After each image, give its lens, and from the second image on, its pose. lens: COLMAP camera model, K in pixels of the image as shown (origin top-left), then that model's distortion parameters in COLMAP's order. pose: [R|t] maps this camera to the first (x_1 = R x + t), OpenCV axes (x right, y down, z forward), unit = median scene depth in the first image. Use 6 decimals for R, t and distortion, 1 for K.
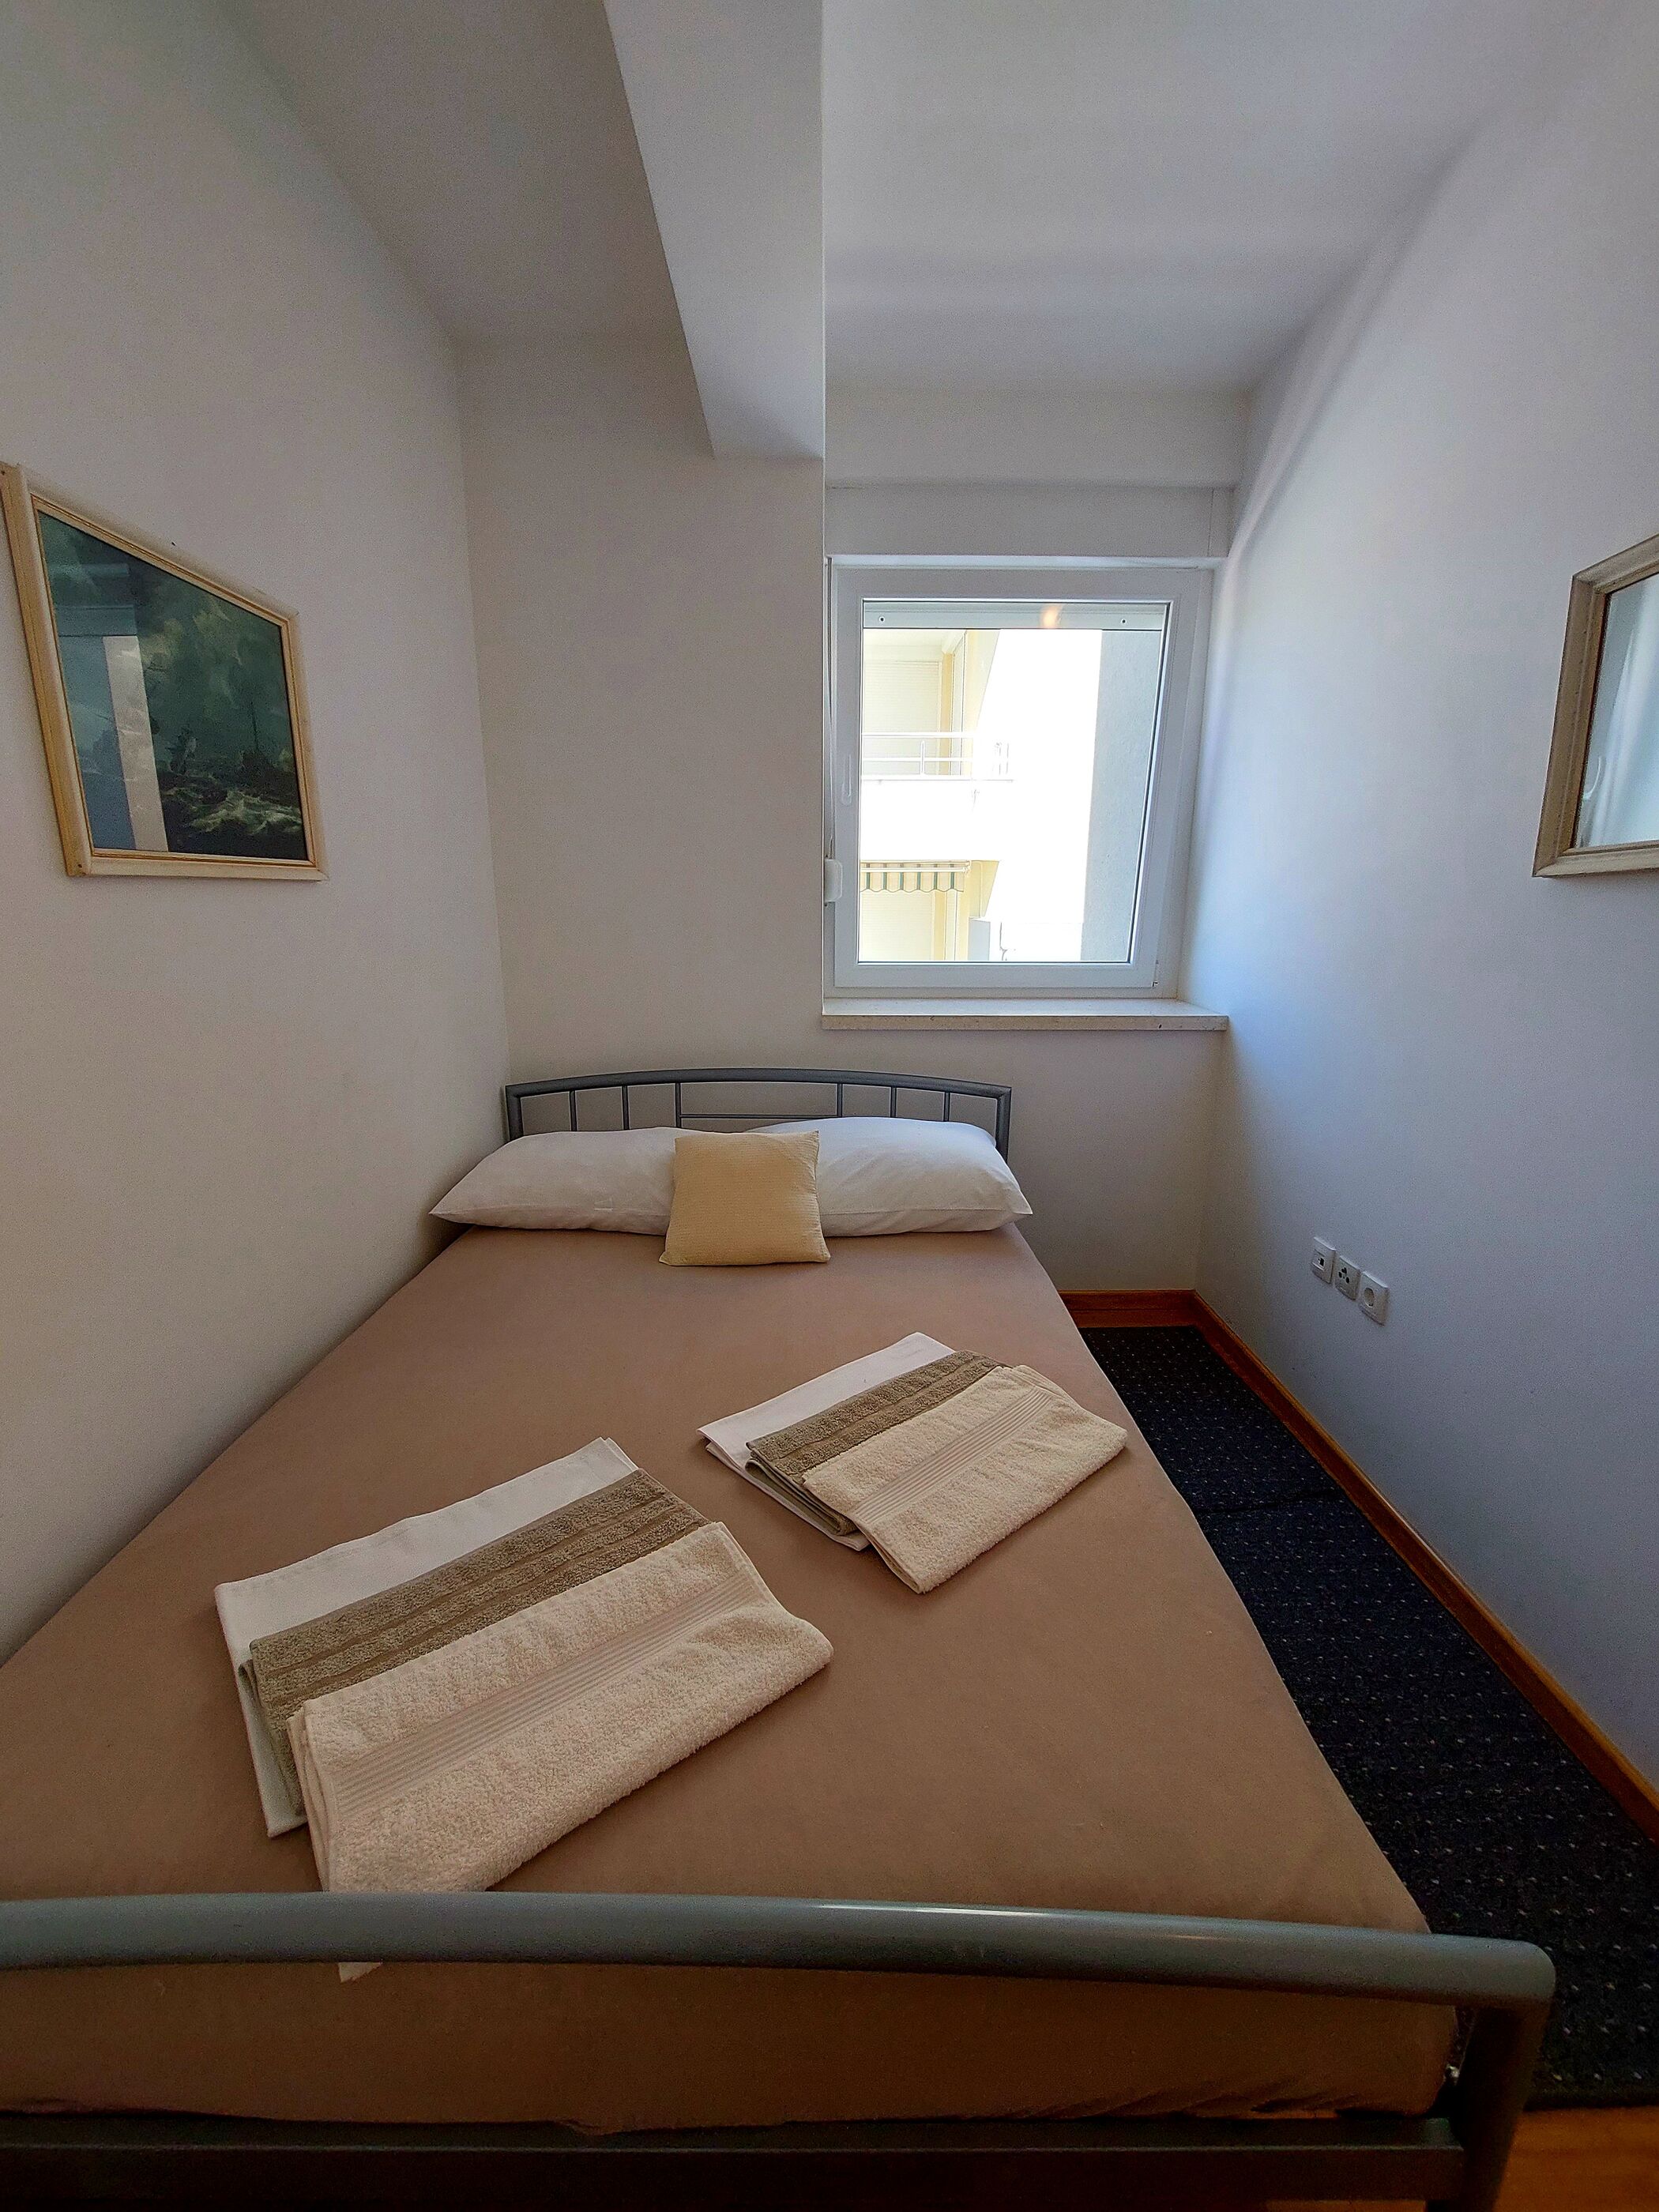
lens RADIAL K [[884.8, 0, 835.2], [0, 884.8, 1105.6], [0, 0, 1]] dist [-0.017847, 0.000800]
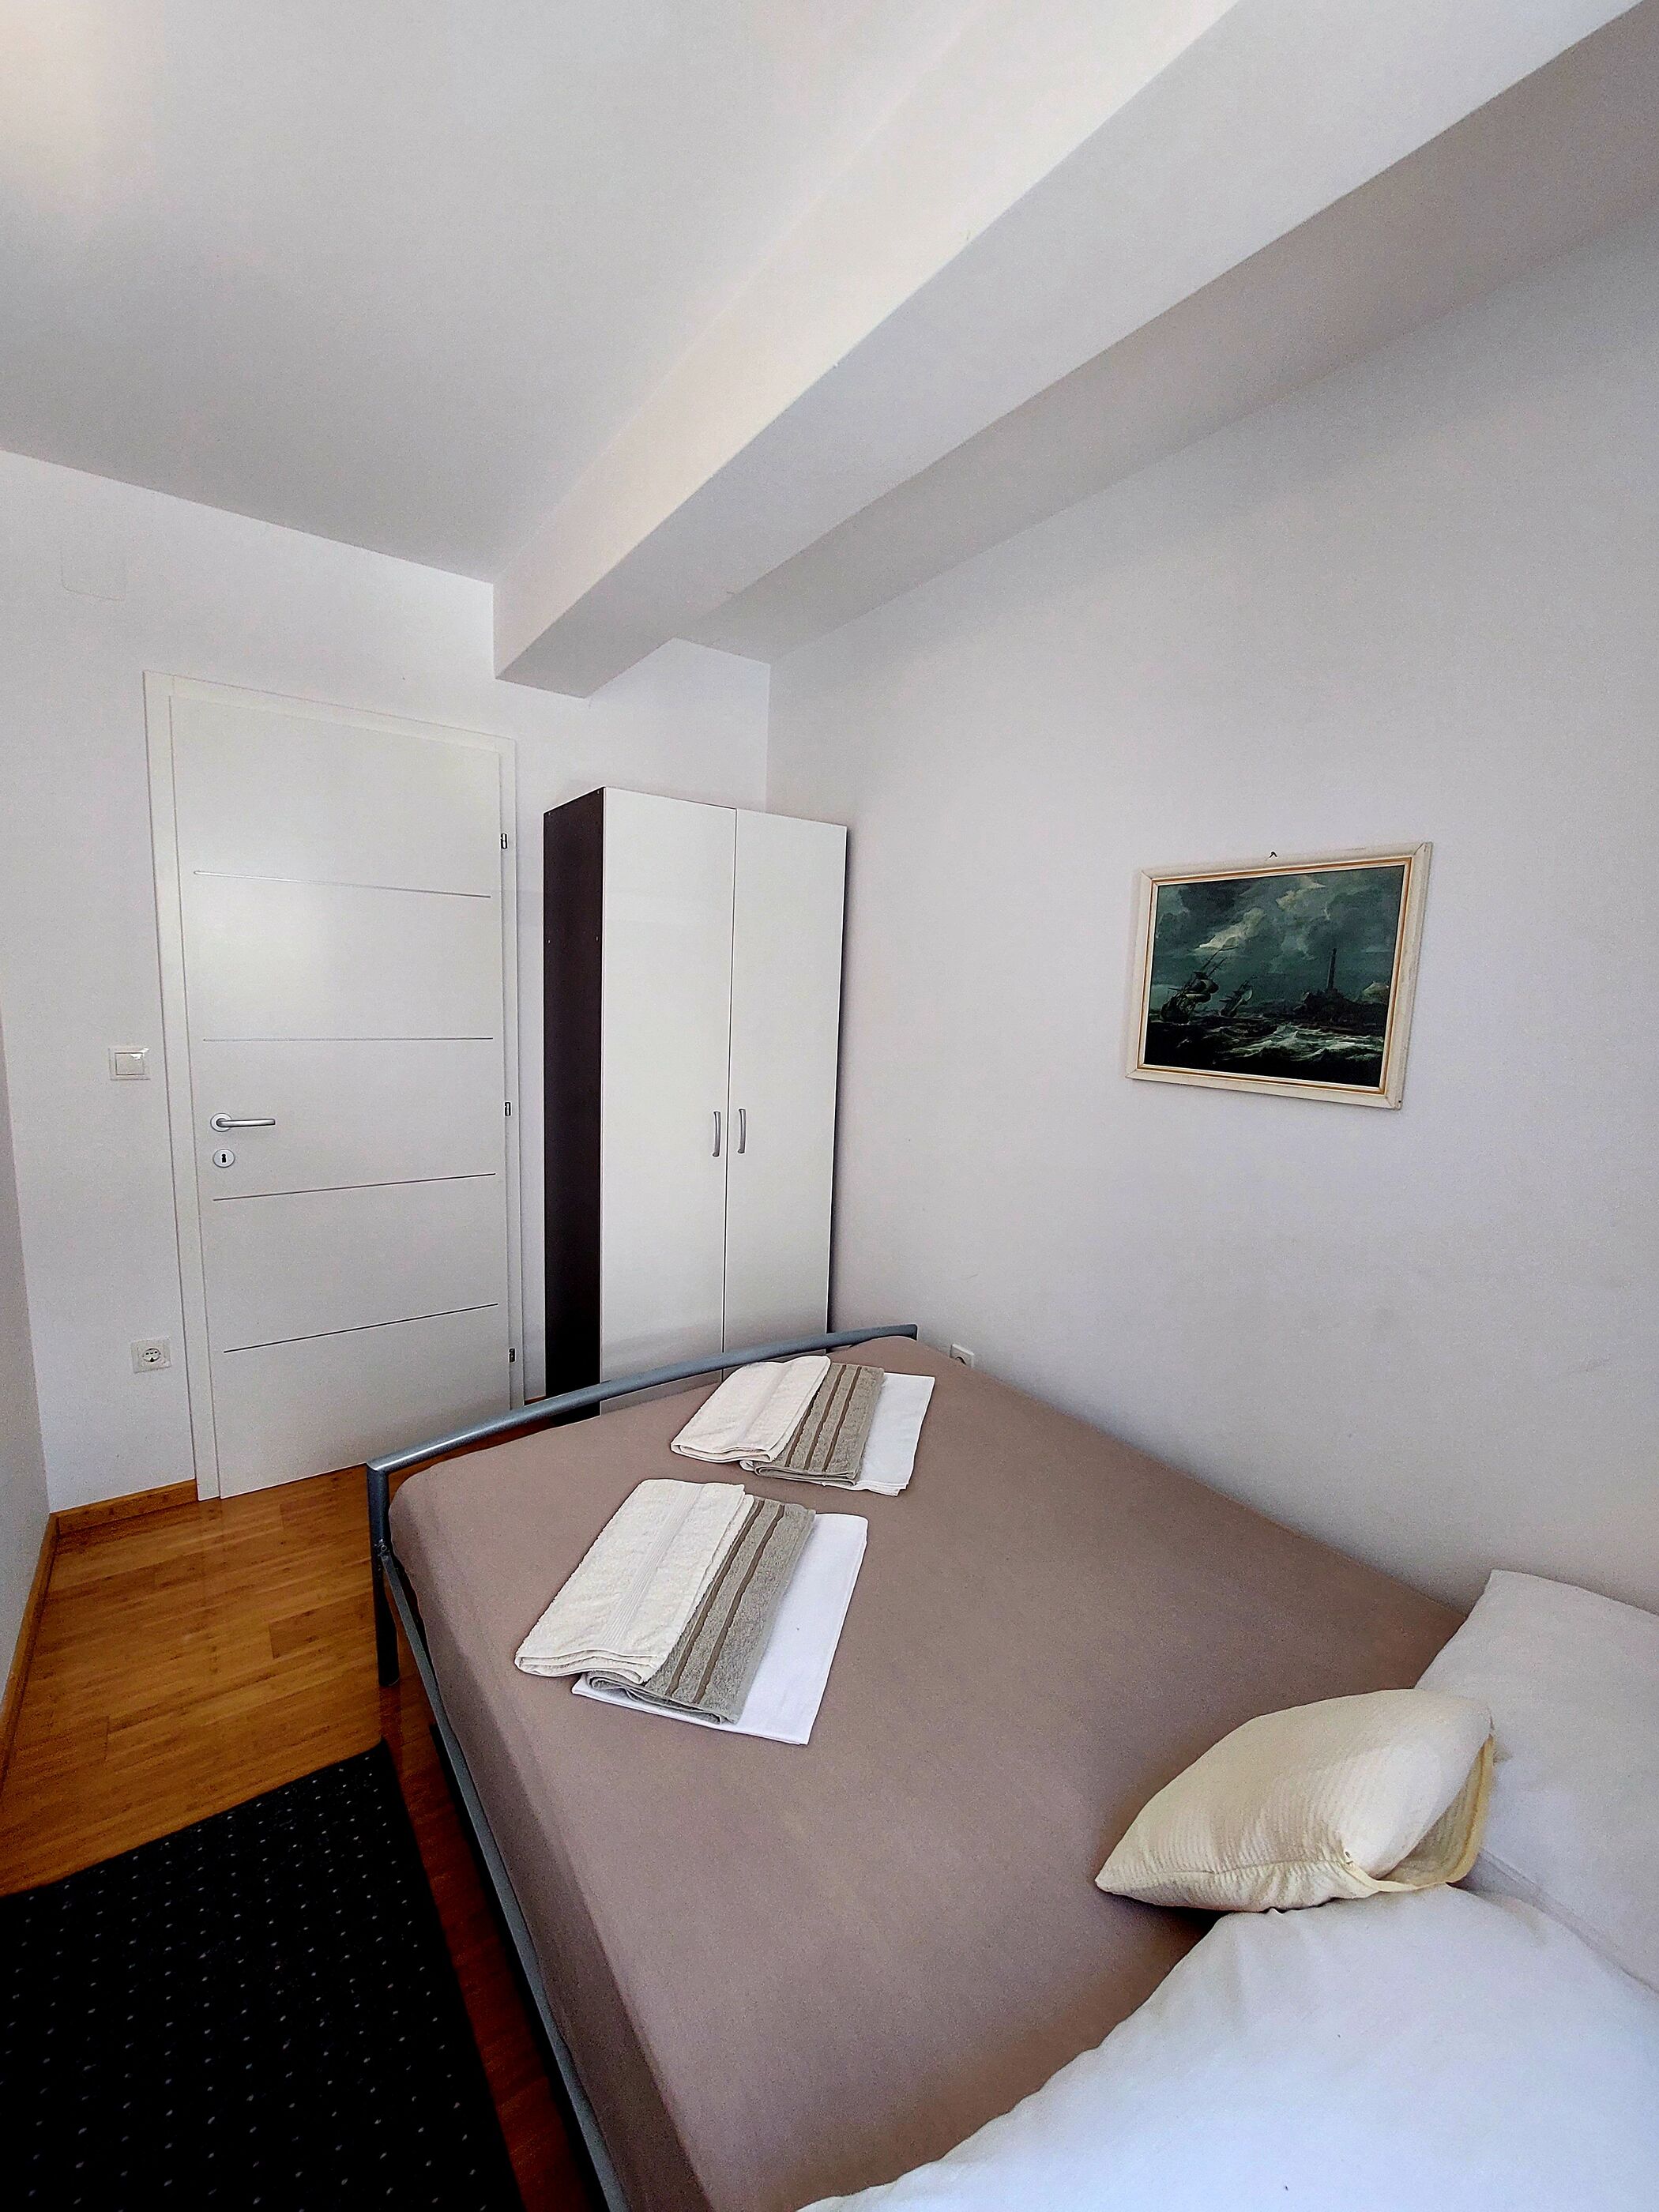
lens RADIAL K [[884.8, 0, 835.1], [0, 884.8, 1110.6], [0, 0, 1]] dist [-0.017847, 0.000800]
pose [[-0.810912, 0.045764, -0.583375, 0.549147], [-0.173681, 0.933190, 0.314629, -0.526103], [0.558799, 0.356457, -0.748787, 1.611447]]
